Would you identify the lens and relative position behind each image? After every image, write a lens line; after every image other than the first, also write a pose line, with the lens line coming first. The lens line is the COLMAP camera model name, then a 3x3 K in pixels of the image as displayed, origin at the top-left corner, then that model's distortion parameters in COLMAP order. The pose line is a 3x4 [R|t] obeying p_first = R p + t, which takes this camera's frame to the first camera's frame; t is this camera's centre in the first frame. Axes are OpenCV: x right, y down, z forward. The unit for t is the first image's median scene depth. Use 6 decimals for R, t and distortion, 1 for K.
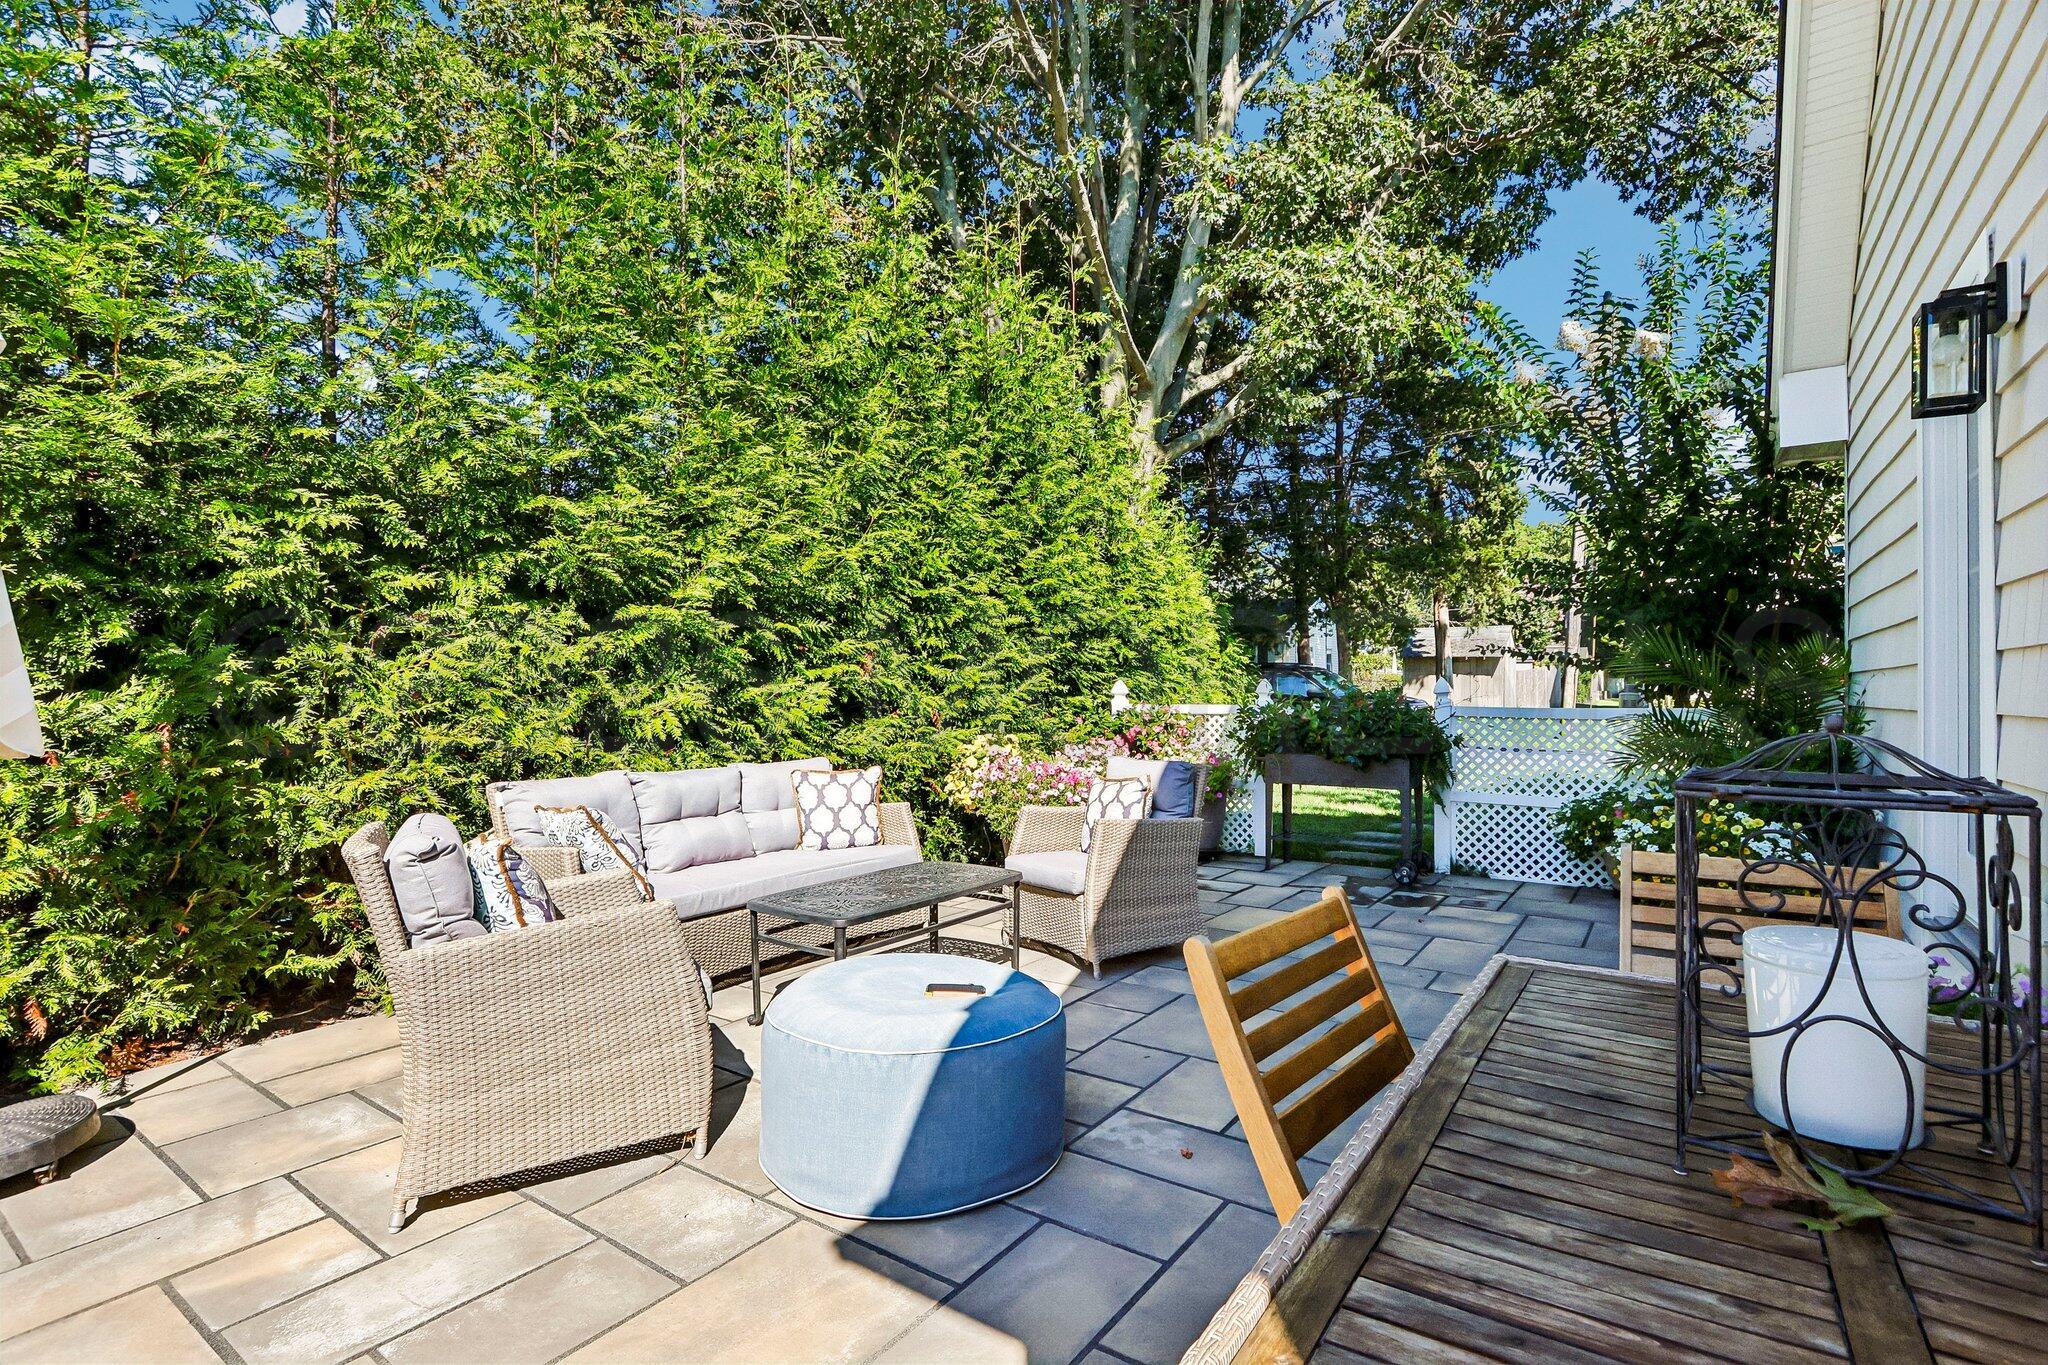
lens RADIAL K [[958.8, 0, 1013.8], [0, 958.8, 687.1], [0, 0, 1]] dist [-0.004437, -0.000432]
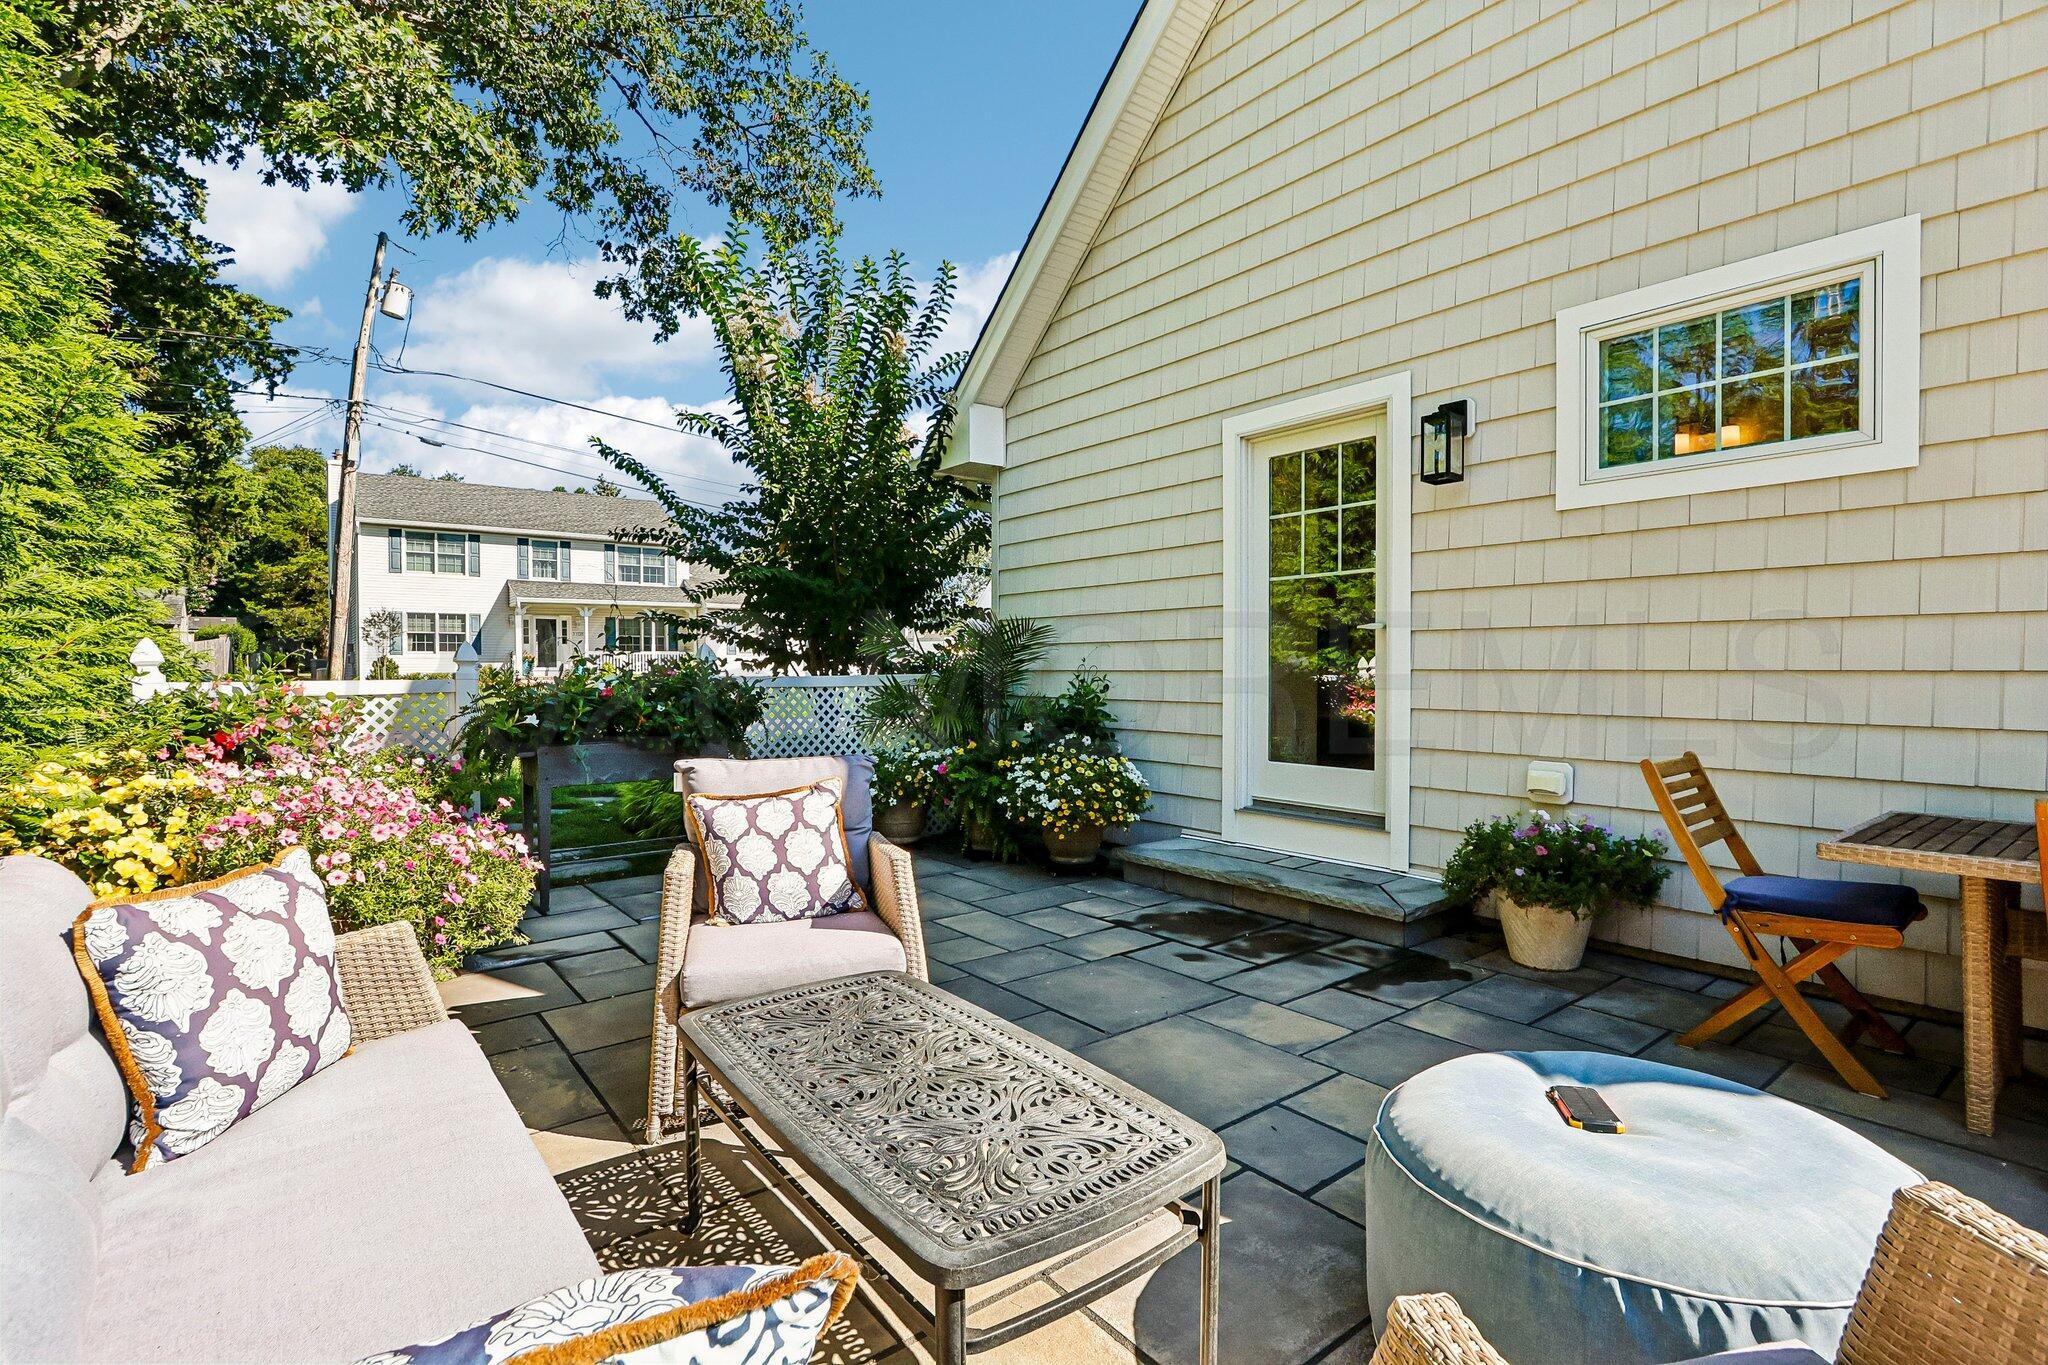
lens RADIAL K [[958.8, 0, 1013.8], [0, 958.8, 687.1], [0, 0, 1]] dist [-0.004437, -0.000432]
pose [[0.291390, -0.022651, 0.956336, -0.310921], [-0.000895, 0.999713, 0.023951, 0.007907], [-0.956604, -0.007835, 0.291286, 0.477626]]
